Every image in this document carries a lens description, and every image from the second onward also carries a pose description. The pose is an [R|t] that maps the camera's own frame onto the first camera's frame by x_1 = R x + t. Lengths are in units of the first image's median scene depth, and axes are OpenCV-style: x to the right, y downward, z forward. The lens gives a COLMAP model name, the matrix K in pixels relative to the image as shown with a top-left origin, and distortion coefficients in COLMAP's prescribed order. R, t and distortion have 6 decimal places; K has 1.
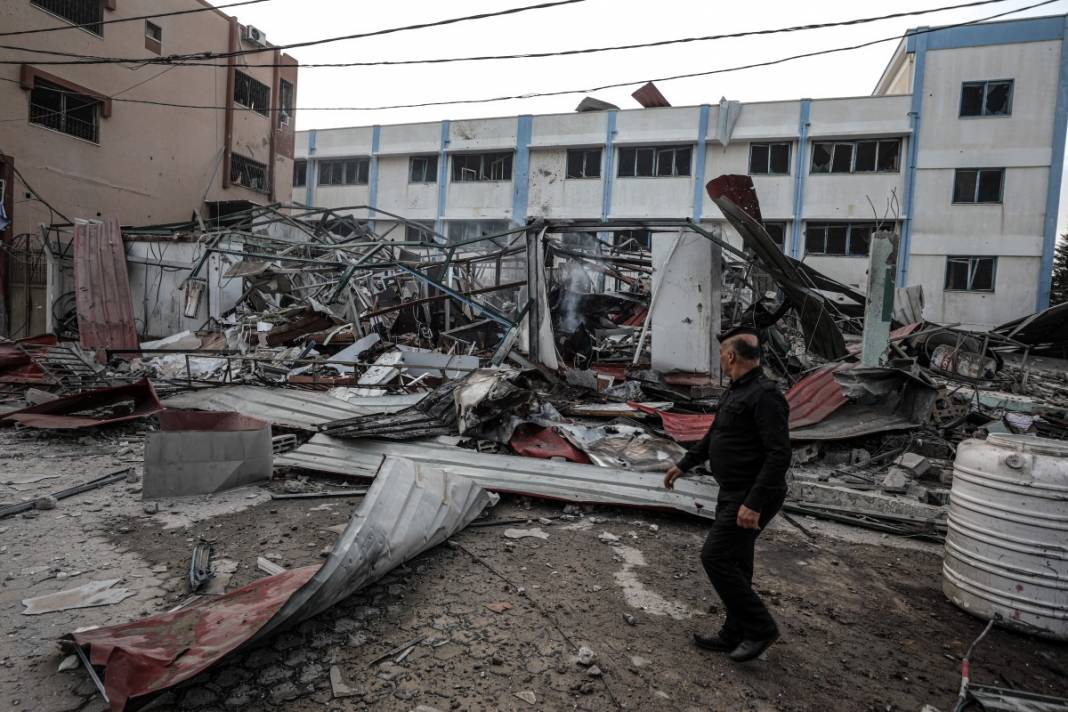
lens RADIAL K [[592.3, 0, 531.3], [0, 592.3, 354.7], [0, 0, 1]] dist [-0.020348, 0.009844]
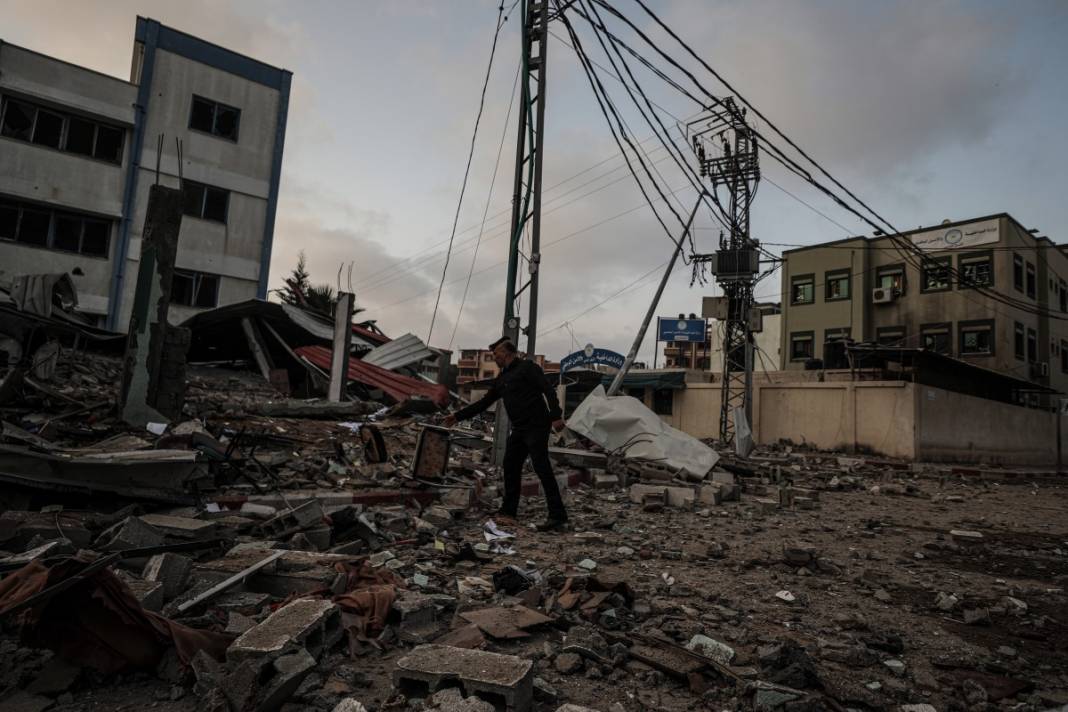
lens RADIAL K [[592.3, 0, 525.9], [0, 592.3, 355.0], [0, 0, 1]] dist [-0.020348, 0.009844]
pose [[0.570571, 0.057755, 0.819215, 0.275226], [0.009630, 0.996985, -0.076995, 0.047548], [-0.821192, 0.051820, 0.568294, 0.014208]]
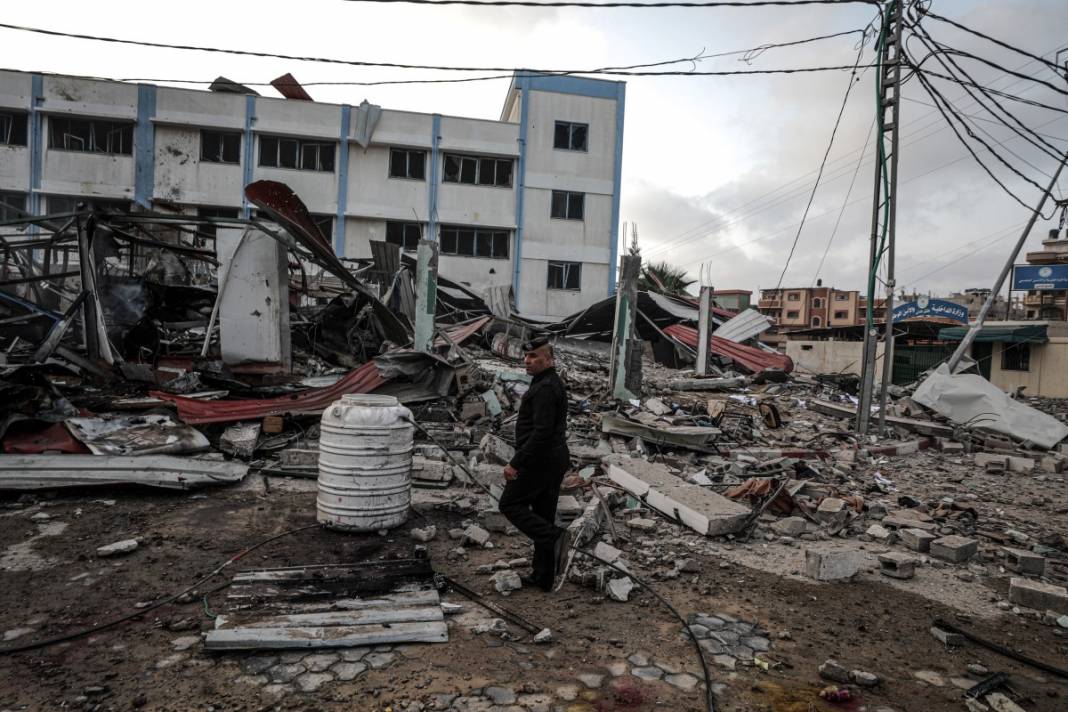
lens RADIAL K [[592.3, 0, 530.2], [0, 592.3, 354.7], [0, 0, 1]] dist [-0.020348, 0.009844]
pose [[0.881538, -0.033246, 0.470941, 0.087488], [0.028363, 0.999445, 0.017464, 0.005207], [-0.471260, -0.002038, 0.881992, -0.071840]]
